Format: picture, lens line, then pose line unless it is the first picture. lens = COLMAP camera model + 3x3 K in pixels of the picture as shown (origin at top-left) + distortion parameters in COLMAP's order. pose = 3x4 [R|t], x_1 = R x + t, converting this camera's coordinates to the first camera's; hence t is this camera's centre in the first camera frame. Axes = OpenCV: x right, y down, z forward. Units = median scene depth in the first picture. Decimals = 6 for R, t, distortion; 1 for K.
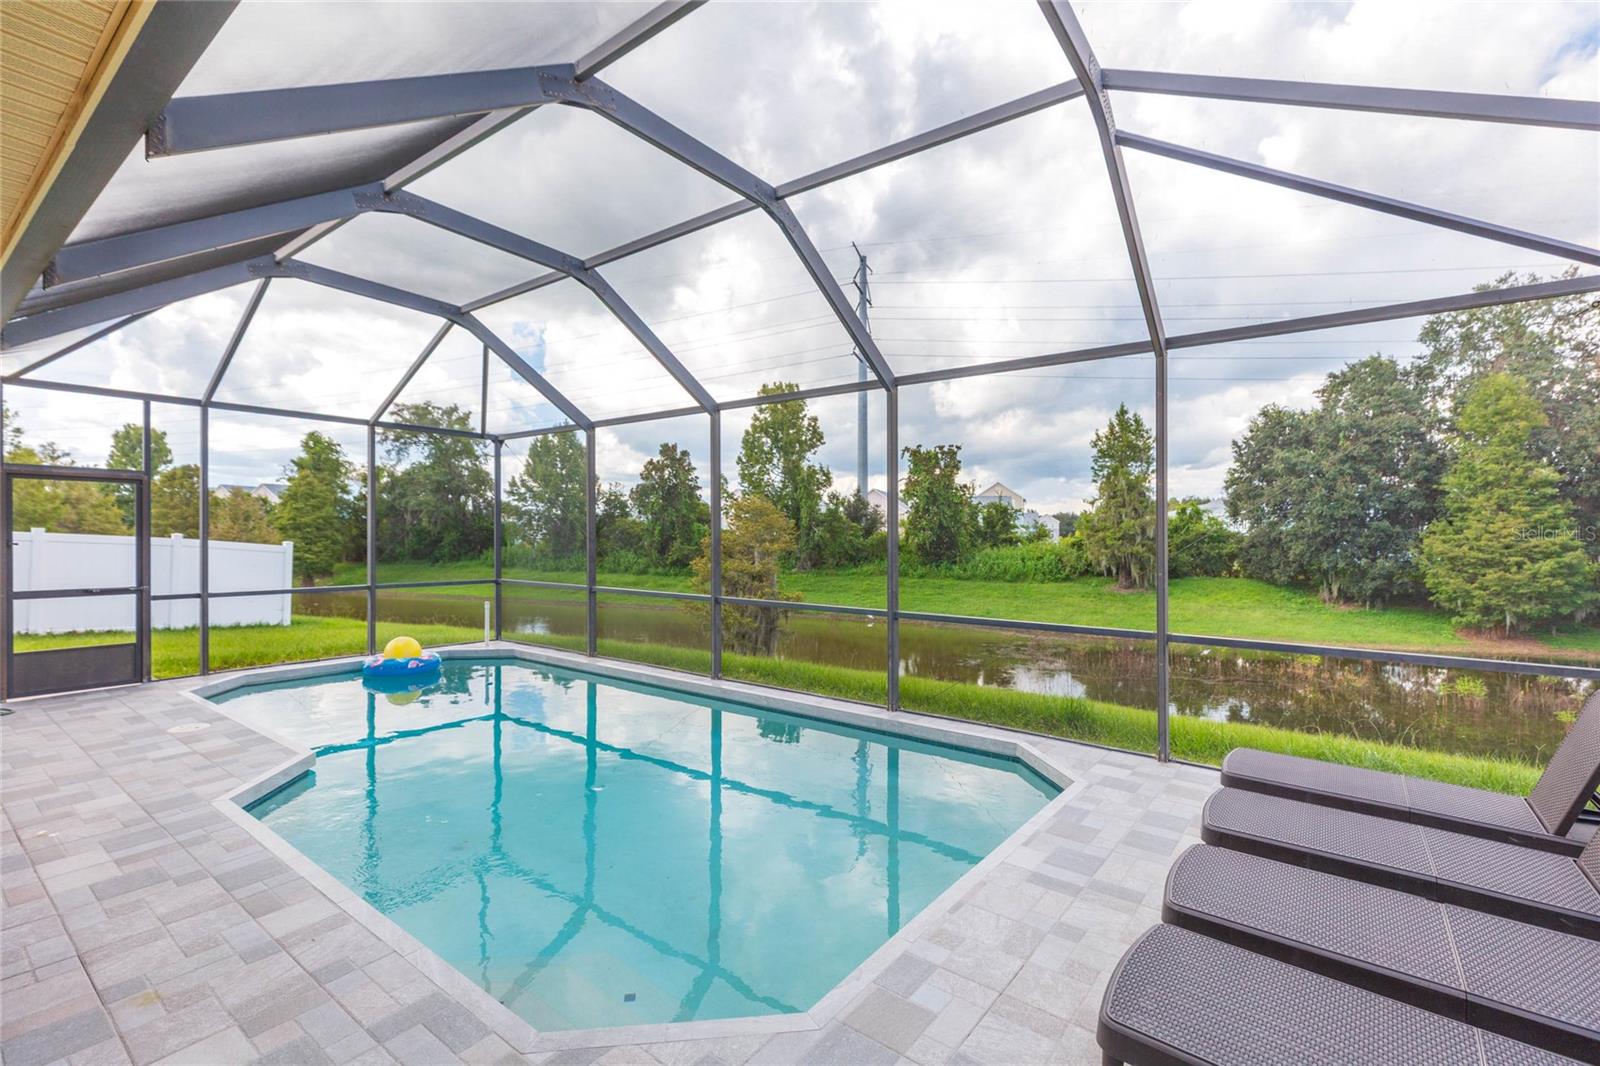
lens RADIAL K [[710.5, 0, 800.0], [0, 710.5, 533.0], [0, 0, 1]] dist [0.001347, 0.000254]
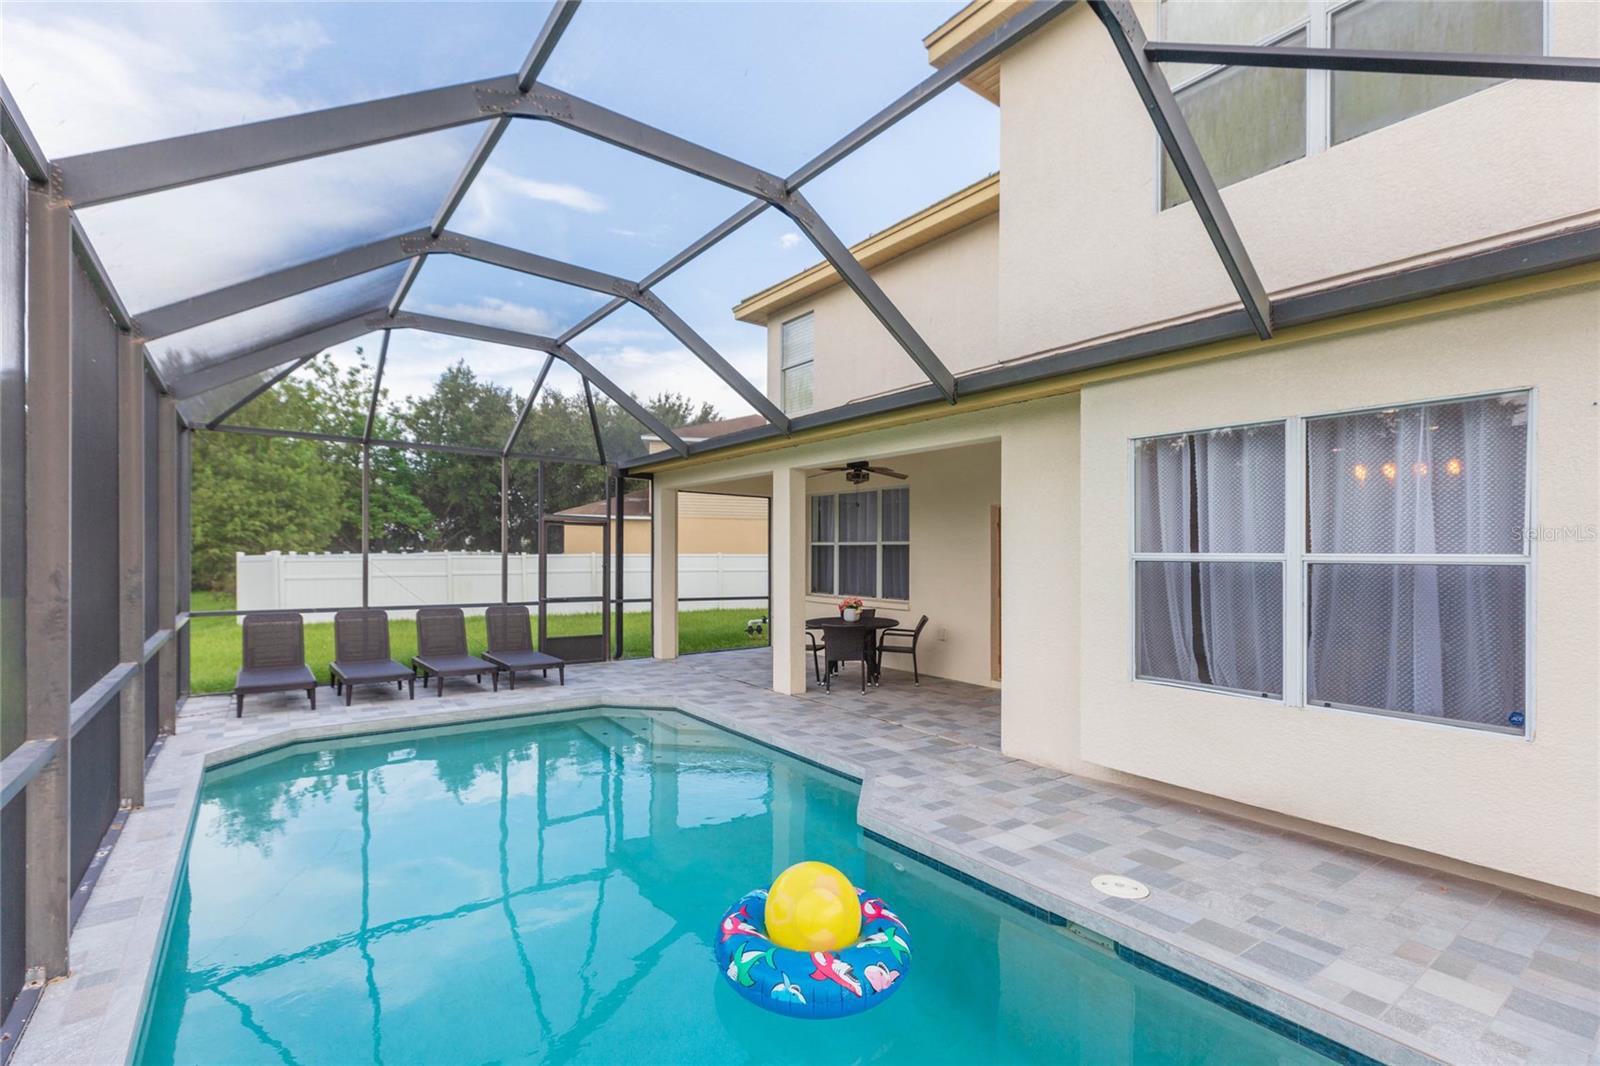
lens RADIAL K [[718.9, 0, 812.8], [0, 718.9, 526.0], [0, 0, 1]] dist [-0.001893, -0.000825]
pose [[-0.964951, -0.012331, 0.262141, -0.130911], [-0.023609, 0.998924, -0.039917, -0.000946], [-0.261367, -0.044707, -0.964204, 0.286562]]
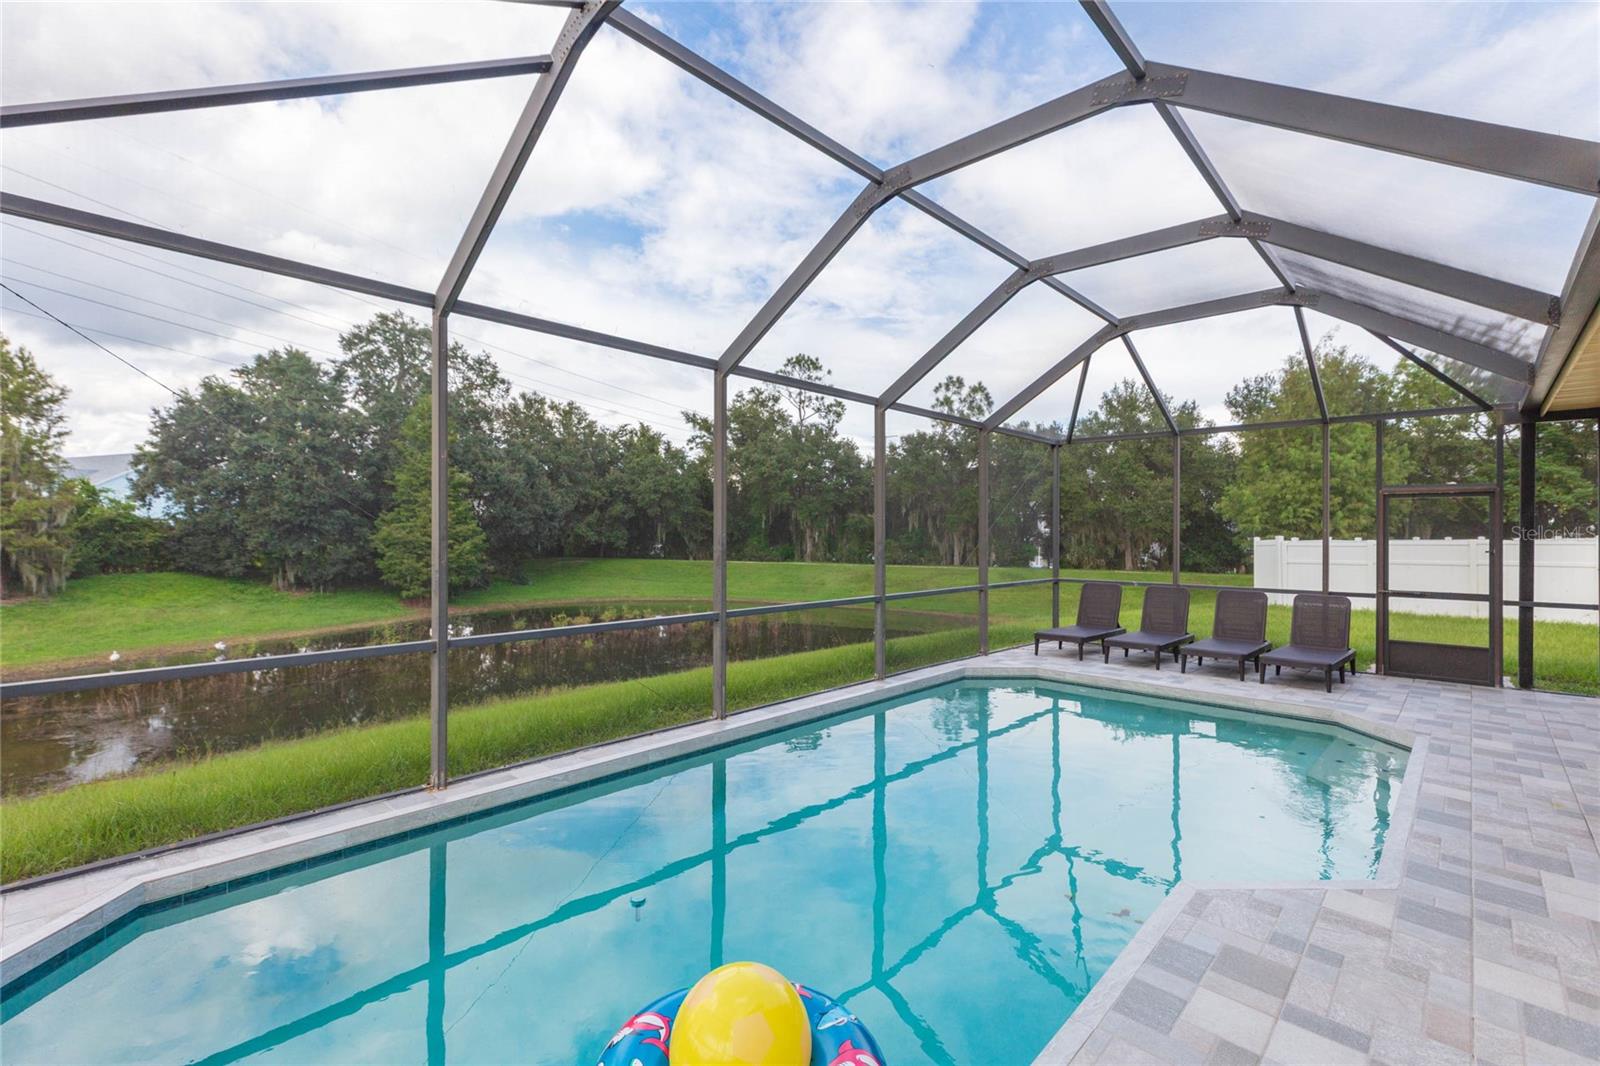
lens RADIAL K [[718.9, 0, 812.8], [0, 718.9, 526.0], [0, 0, 1]] dist [-0.001893, -0.000825]
pose [[0.094294, -0.002671, 0.995541, -0.205248], [-0.007629, 0.999965, 0.003405, -0.001304], [-0.995515, -0.007916, 0.094270, 0.192635]]
